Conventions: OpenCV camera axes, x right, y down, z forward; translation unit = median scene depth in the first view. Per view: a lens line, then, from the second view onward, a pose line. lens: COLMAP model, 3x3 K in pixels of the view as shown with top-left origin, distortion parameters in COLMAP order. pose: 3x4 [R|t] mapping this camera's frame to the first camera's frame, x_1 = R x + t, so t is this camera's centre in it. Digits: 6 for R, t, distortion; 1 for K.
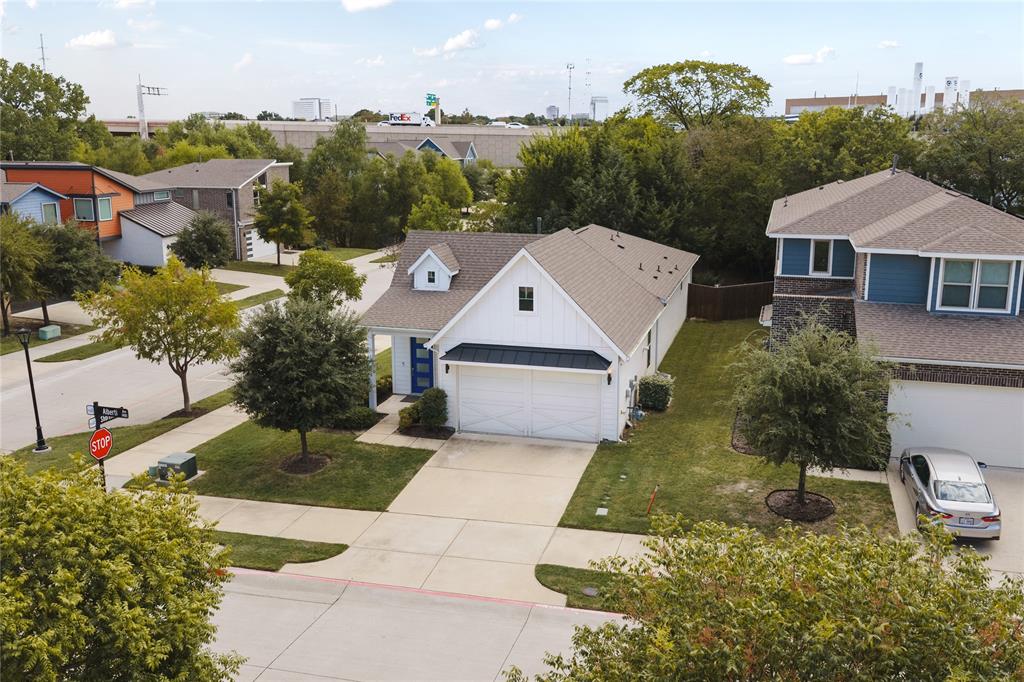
lens RADIAL K [[925.2, 0, 583.4], [0, 925.2, 337.4], [0, 0, 1]] dist [0.006498, -0.006312]
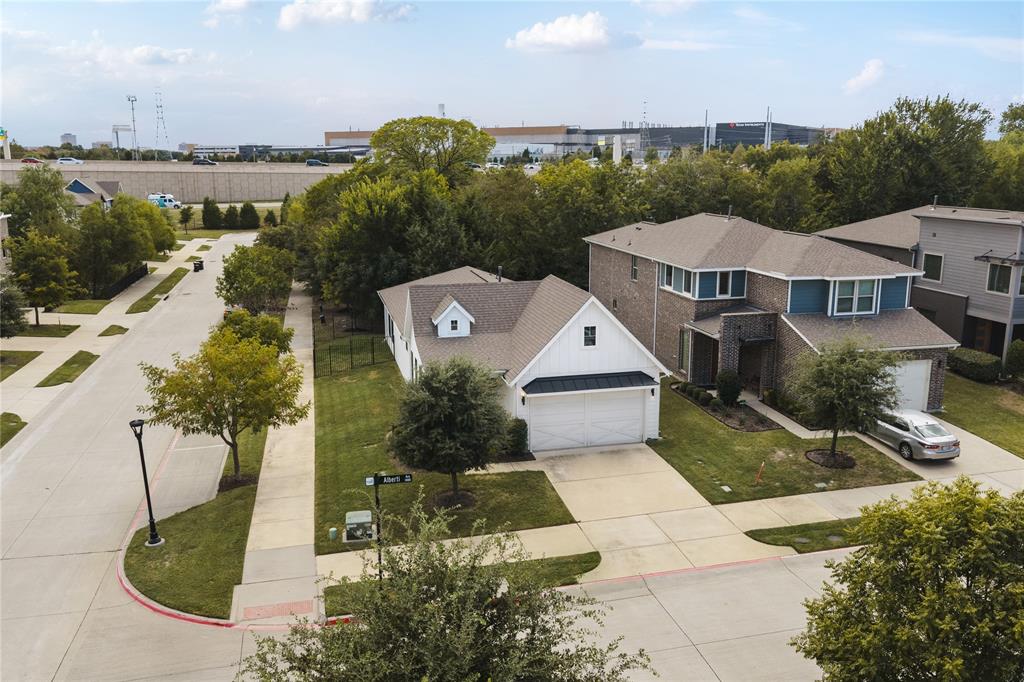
lens RADIAL K [[824.1, 0, 550.0], [0, 824.1, 344.4], [0, 0, 1]] dist [0.006600, -0.000749]
pose [[0.880906, -0.105552, 0.461371, -0.594595], [0.104469, 0.994135, 0.027973, -0.064262], [-0.461618, 0.023557, 0.886766, 0.043332]]
